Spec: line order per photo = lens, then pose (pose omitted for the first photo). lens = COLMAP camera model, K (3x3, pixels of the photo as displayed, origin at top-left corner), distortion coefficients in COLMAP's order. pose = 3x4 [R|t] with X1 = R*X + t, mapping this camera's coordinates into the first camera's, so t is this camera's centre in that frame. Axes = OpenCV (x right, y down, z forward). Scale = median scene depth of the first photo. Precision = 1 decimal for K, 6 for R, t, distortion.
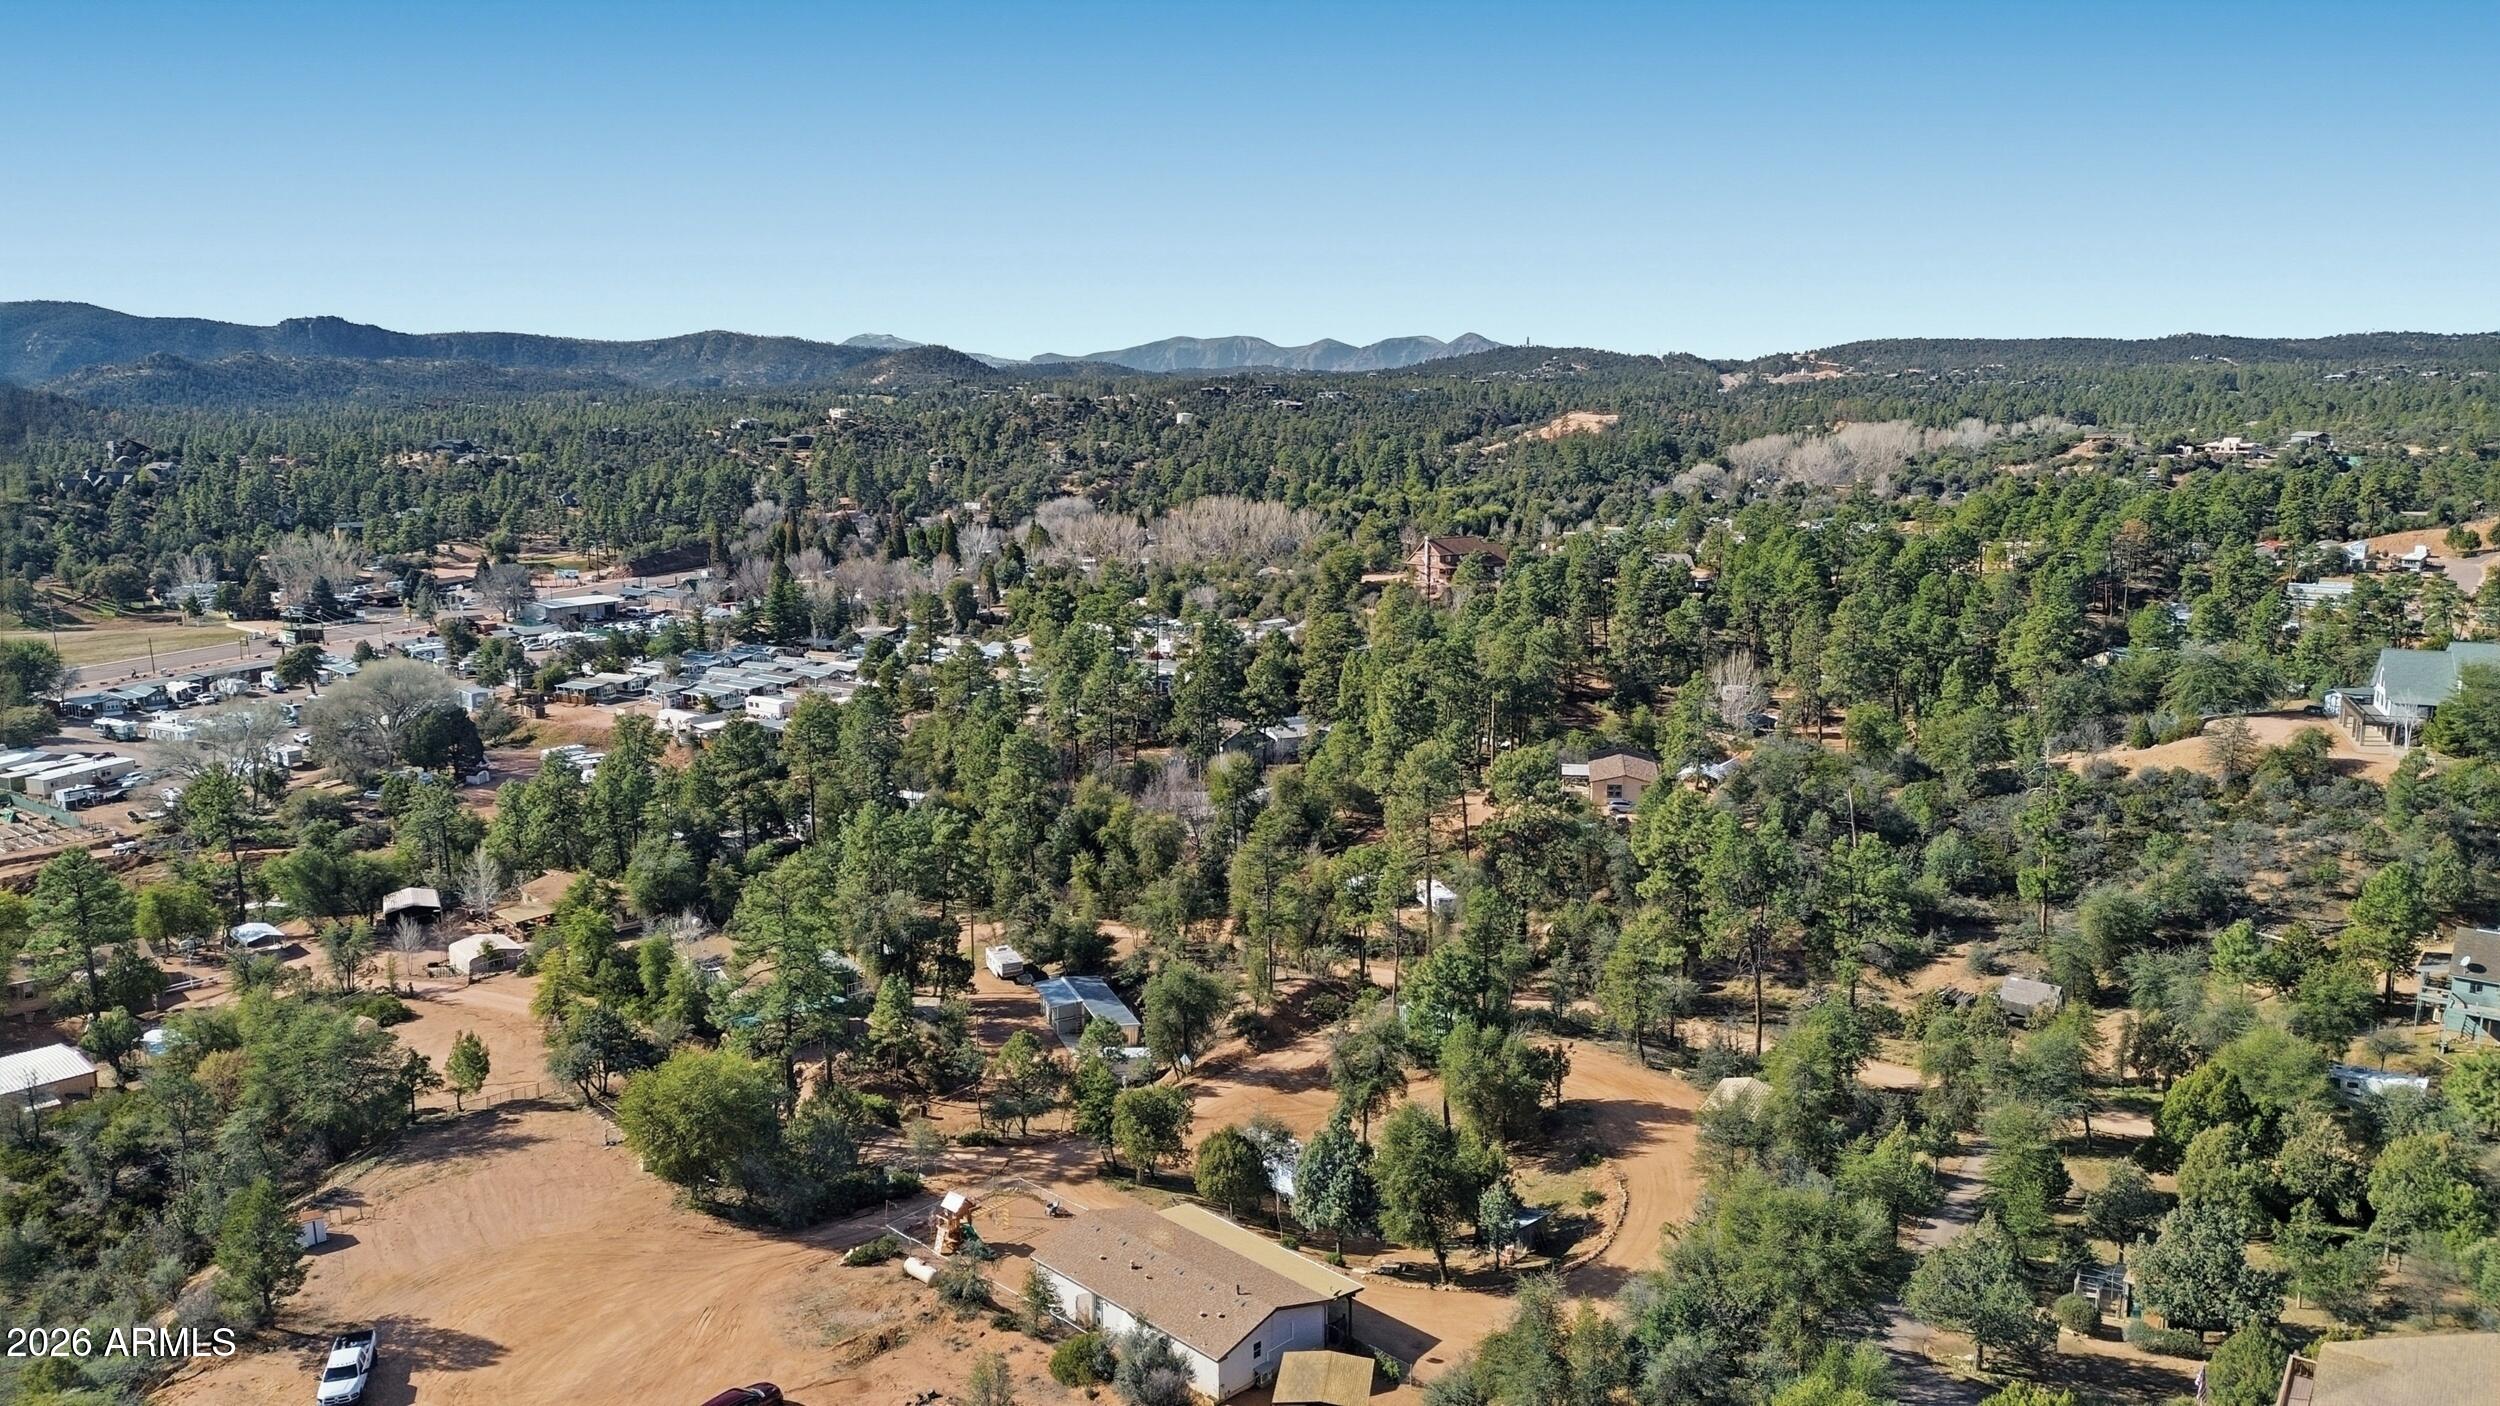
lens RADIAL K [[1756.2, 0, 1258.2], [0, 1756.2, 702.7], [0, 0, 1]] dist [0.095977, -0.105191]
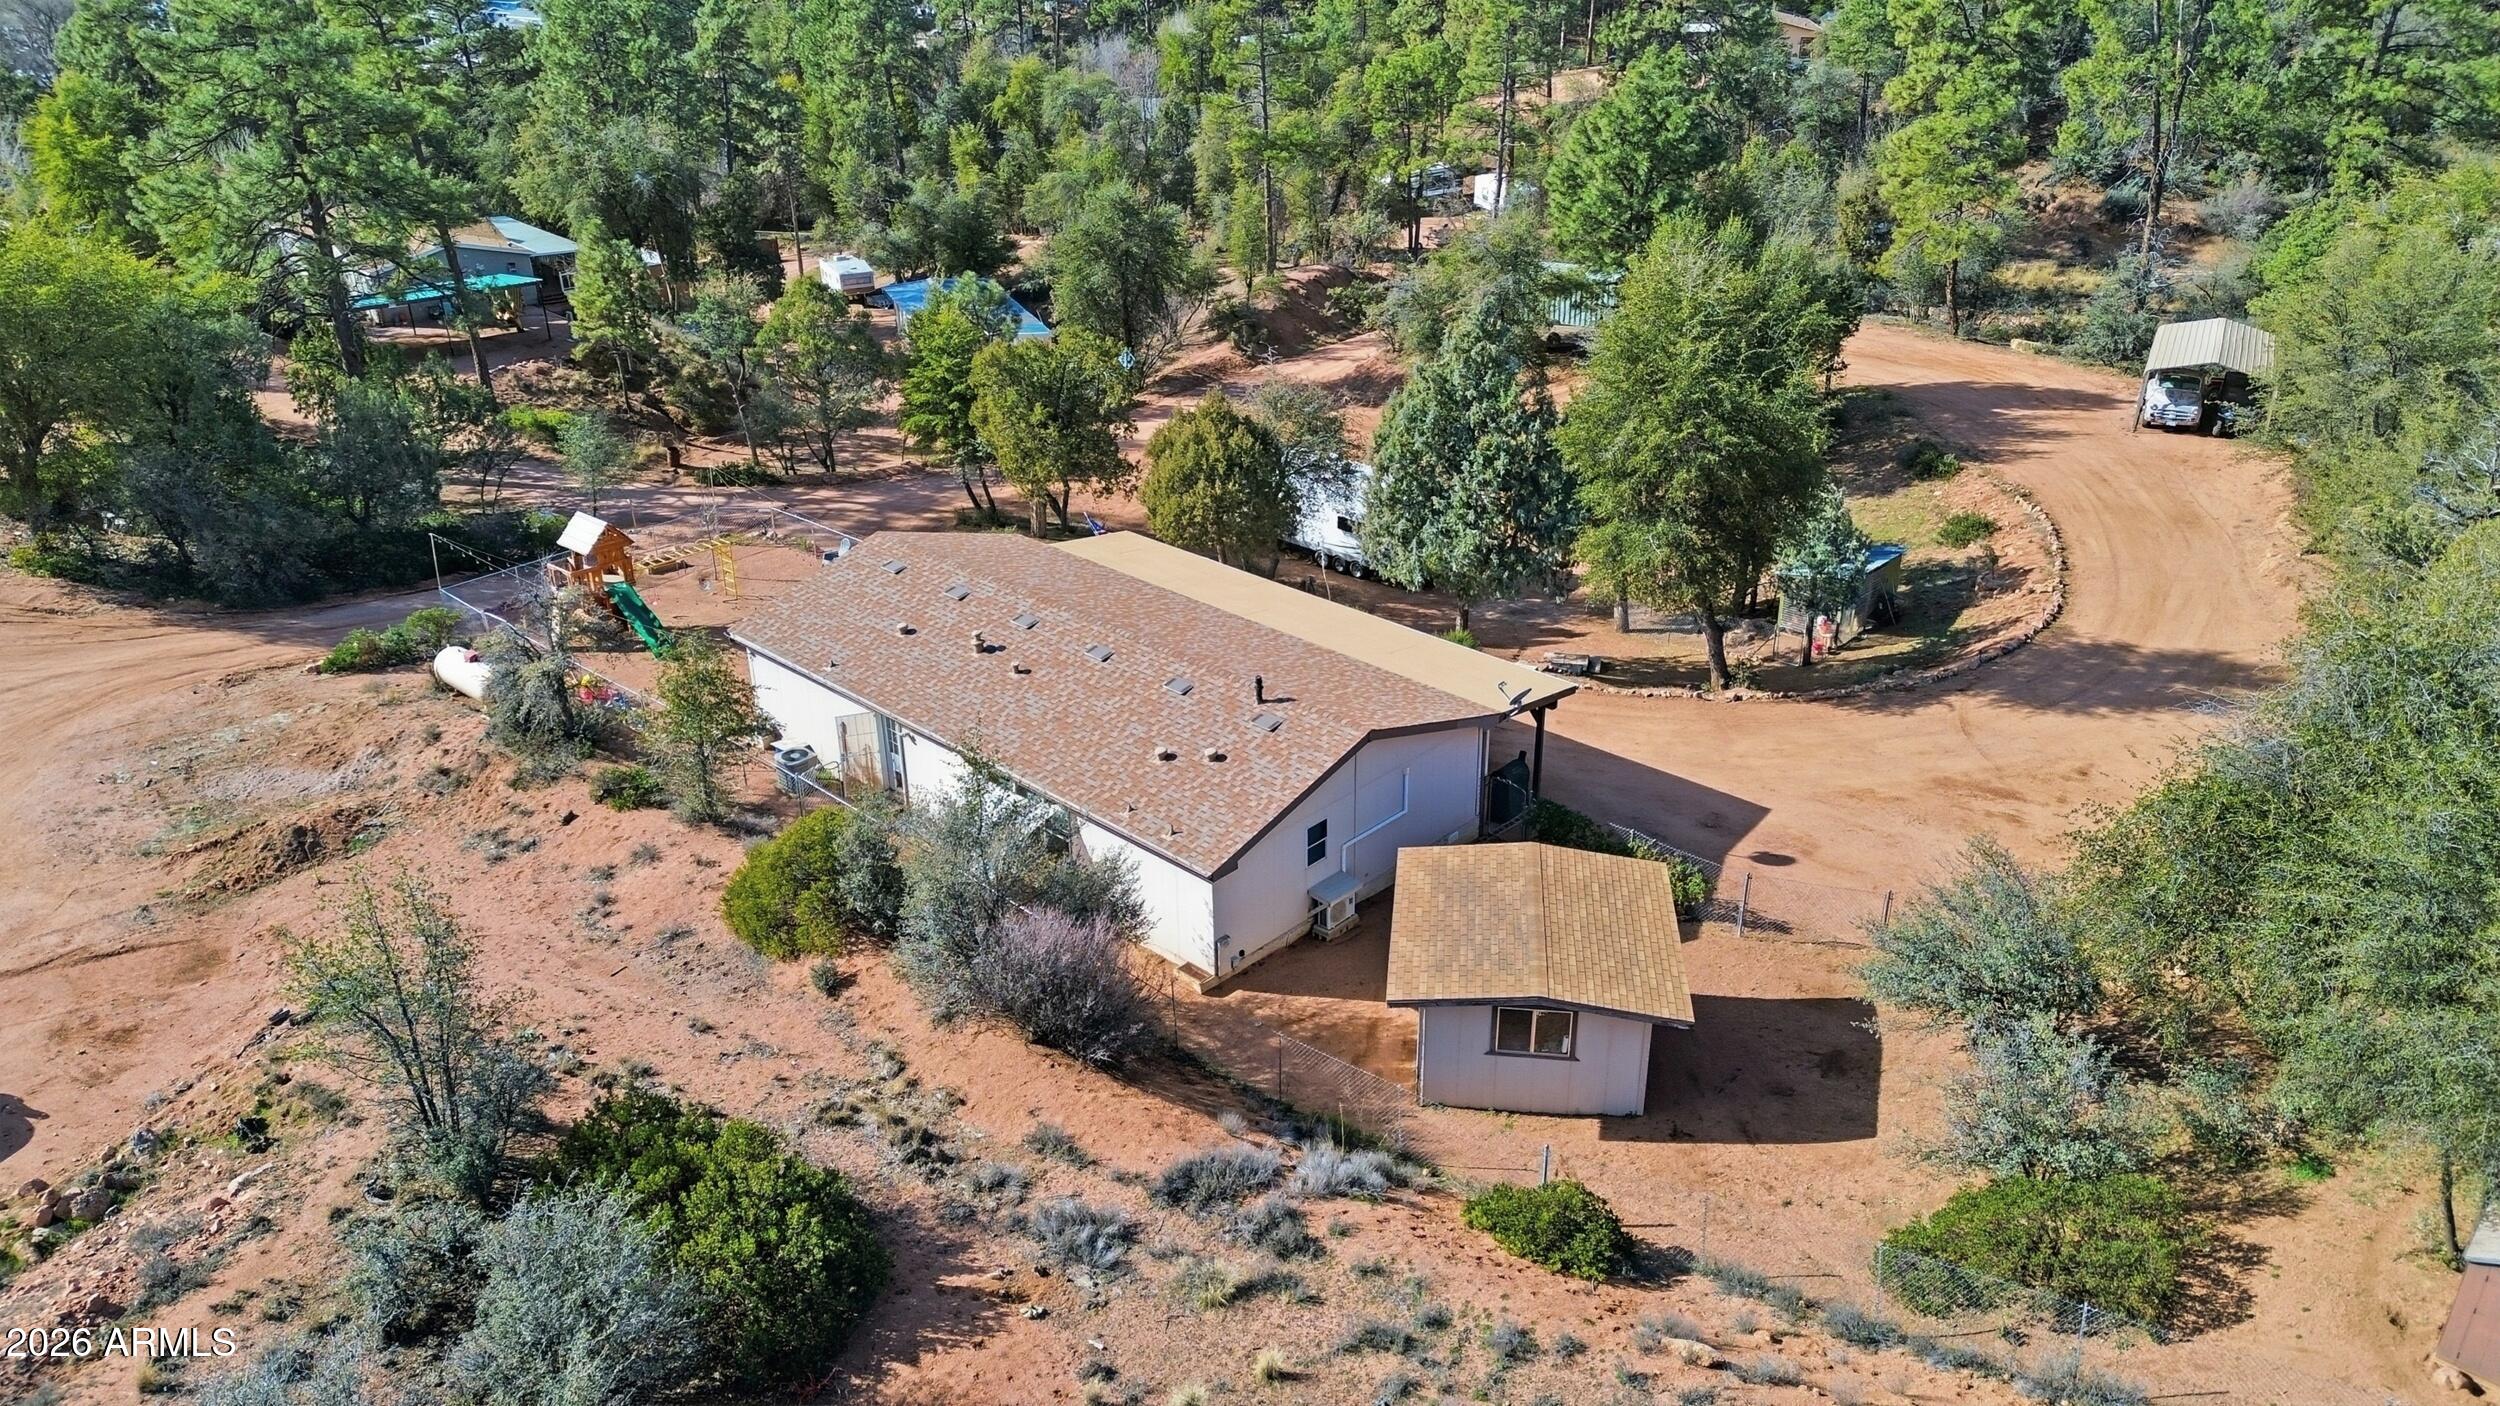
lens RADIAL K [[1756.2, 0, 1258.2], [0, 1756.2, 702.7], [0, 0, 1]] dist [0.095977, -0.105191]
pose [[0.999637, -0.019779, 0.018297, -0.015647], [0.013949, 0.960869, 0.276653, 0.200211], [-0.023053, -0.276297, 0.960796, 0.559211]]
